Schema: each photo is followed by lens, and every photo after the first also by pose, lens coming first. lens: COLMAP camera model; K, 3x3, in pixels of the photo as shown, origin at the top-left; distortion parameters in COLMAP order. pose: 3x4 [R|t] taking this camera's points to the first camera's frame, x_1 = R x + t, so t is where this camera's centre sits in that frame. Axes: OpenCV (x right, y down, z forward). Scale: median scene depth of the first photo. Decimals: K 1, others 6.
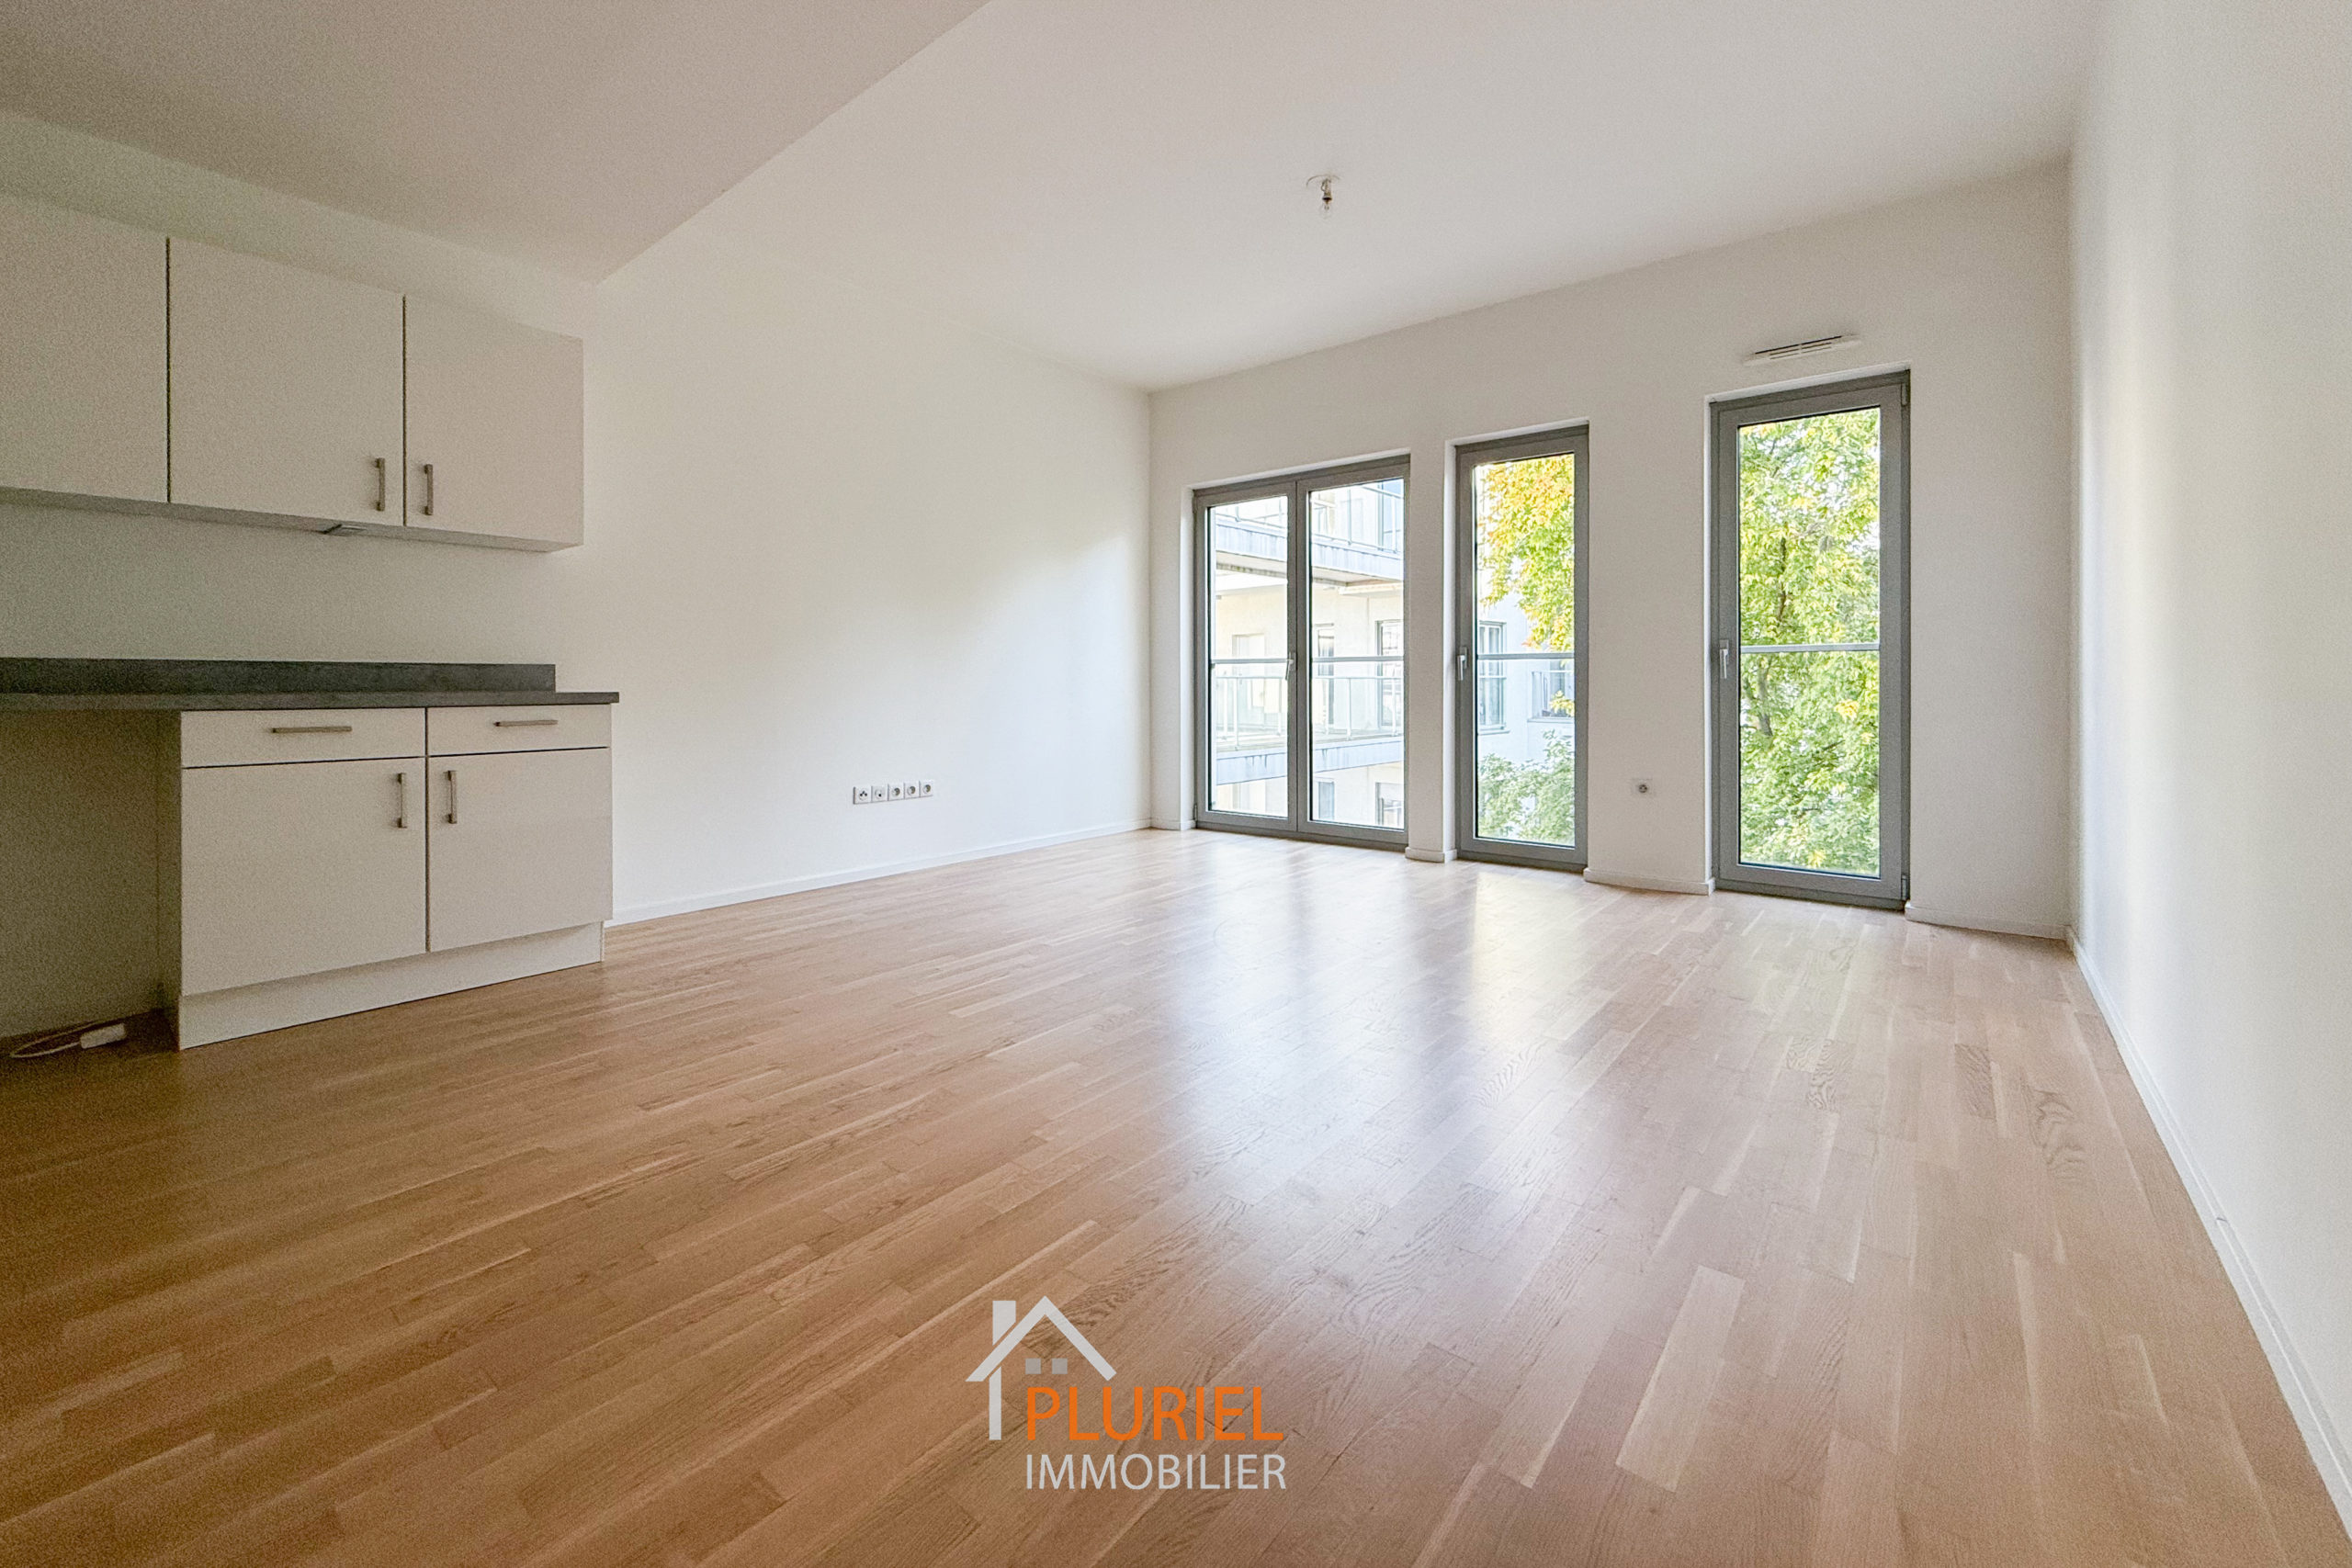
lens RADIAL K [[938.4, 0, 1167.7], [0, 938.4, 683.5], [0, 0, 1]] dist [0.000974, 0.000185]
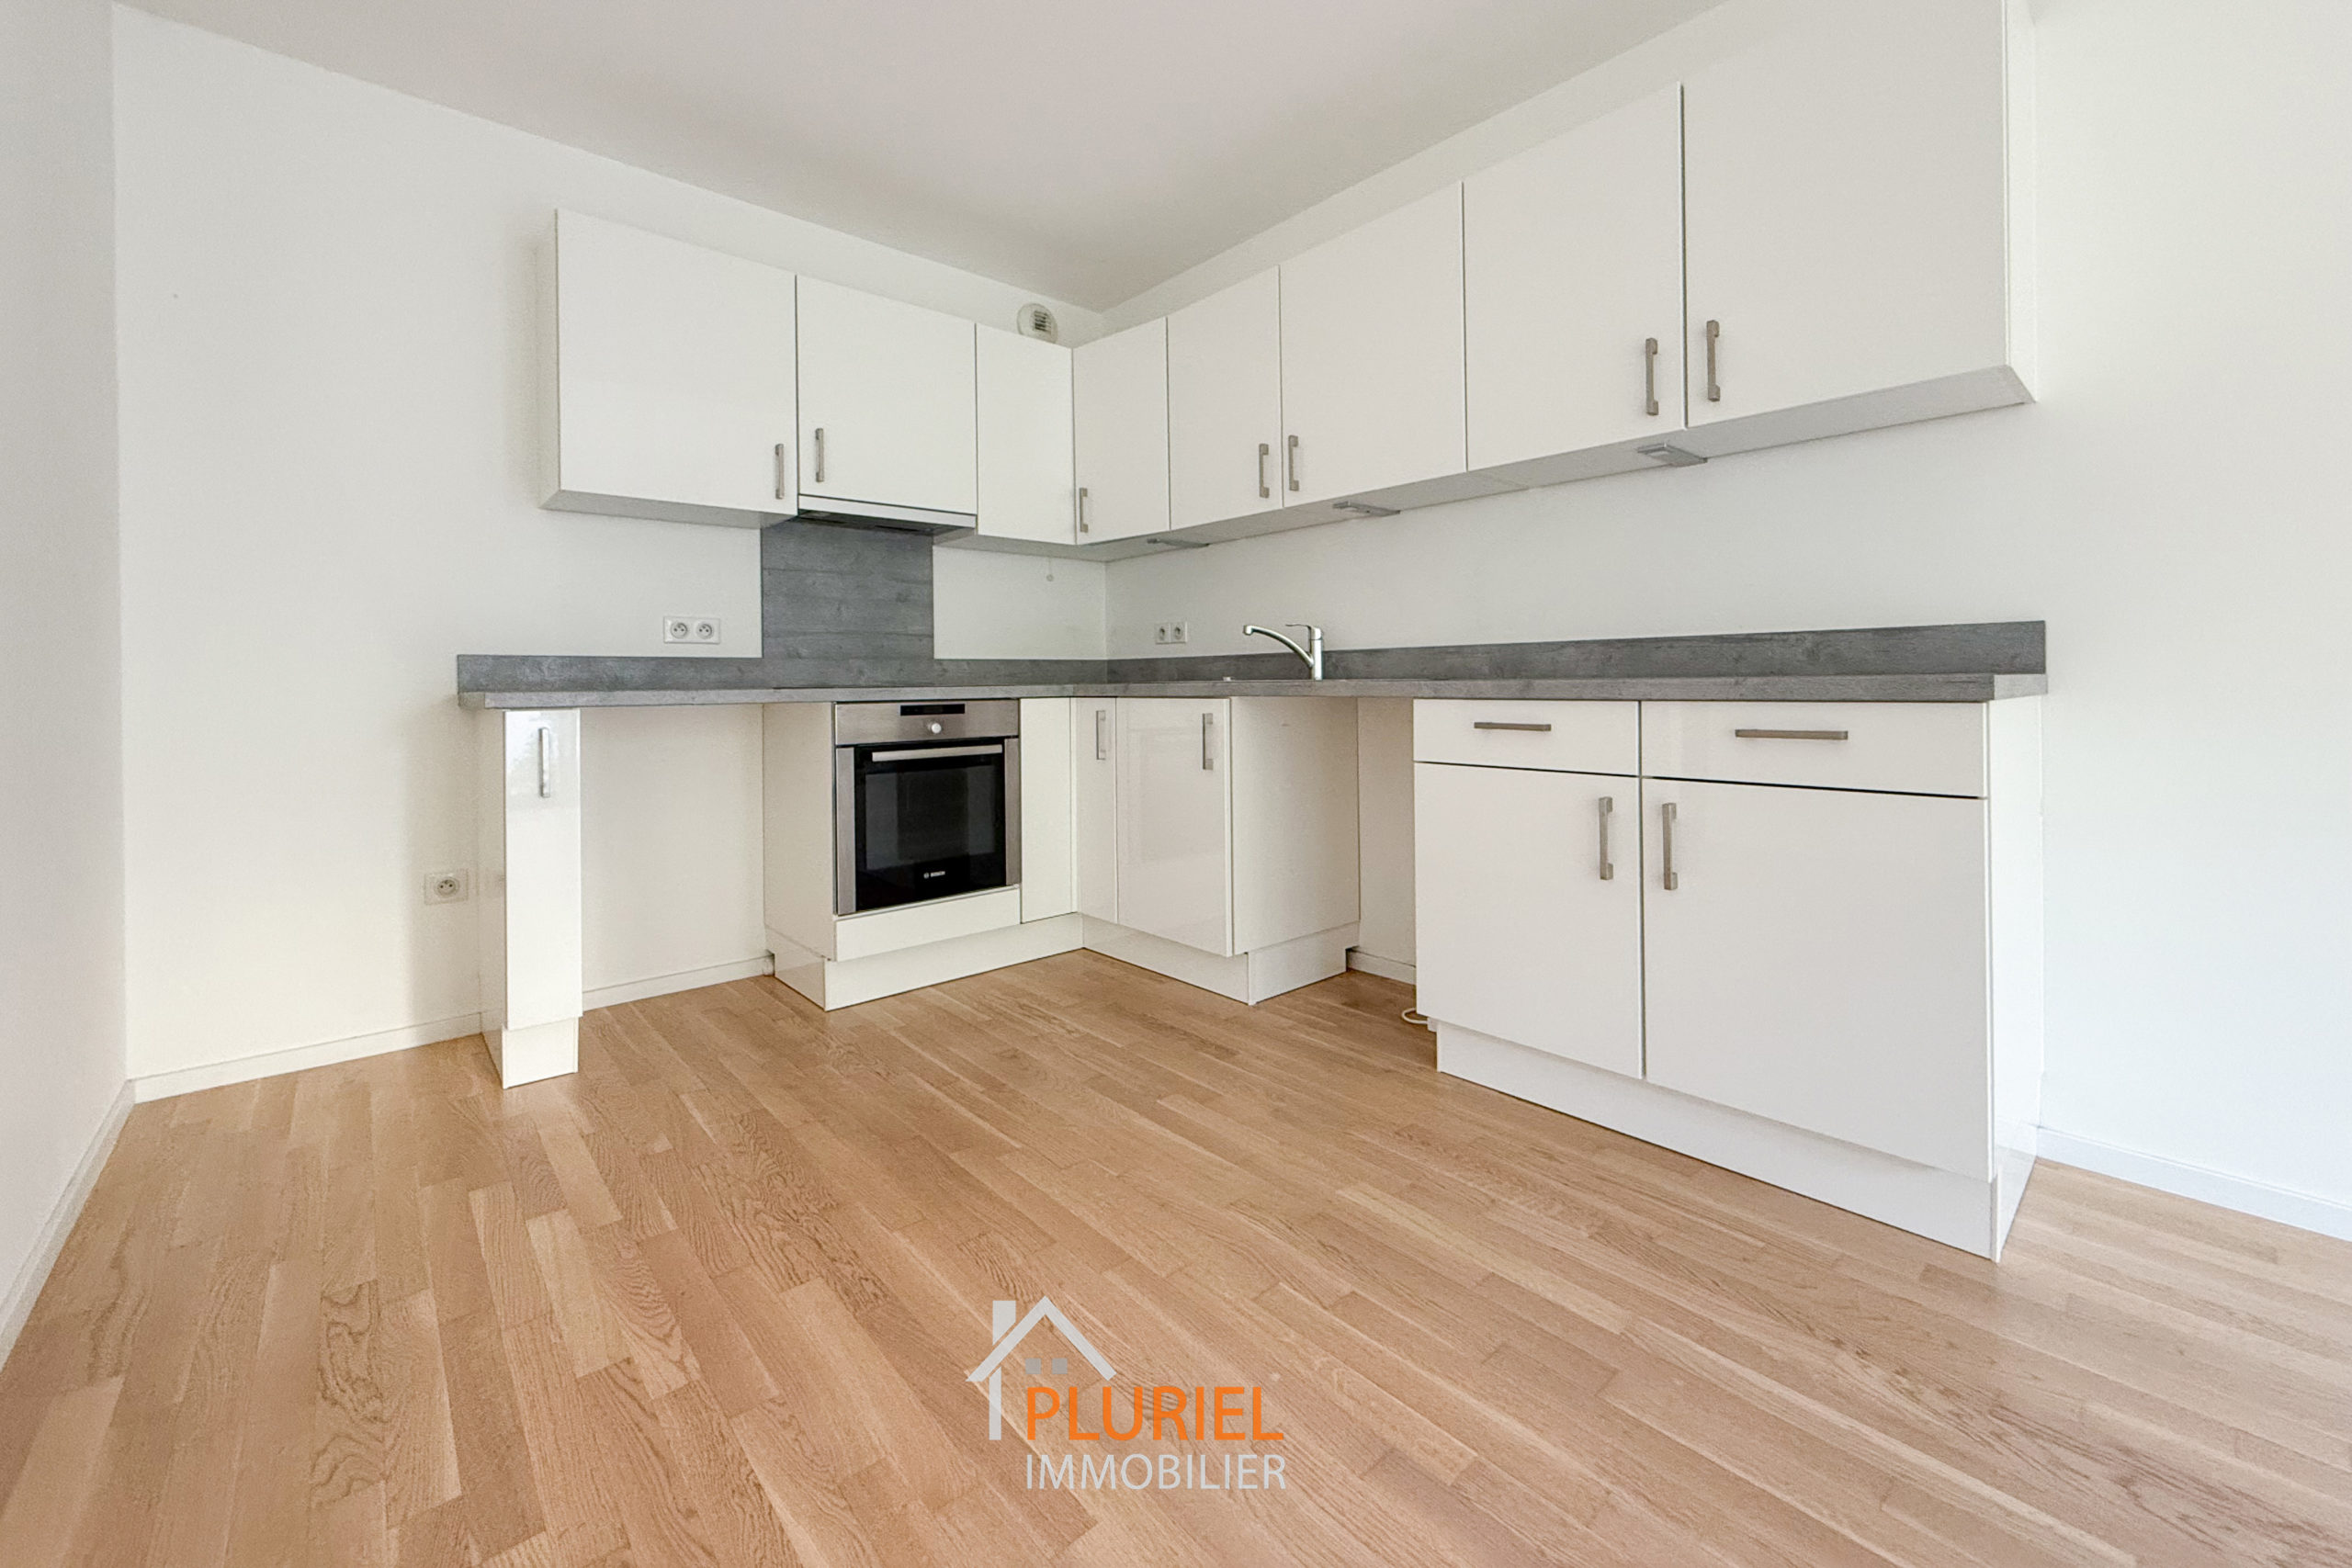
lens RADIAL K [[938.4, 0, 1167.7], [0, 938.4, 683.5], [0, 0, 1]] dist [0.000974, 0.000185]
pose [[-0.164529, 0.006291, -0.986352, -0.105793], [0.013624, 0.999899, 0.004105, 0.006795], [0.986278, -0.012763, -0.164598, 0.833216]]
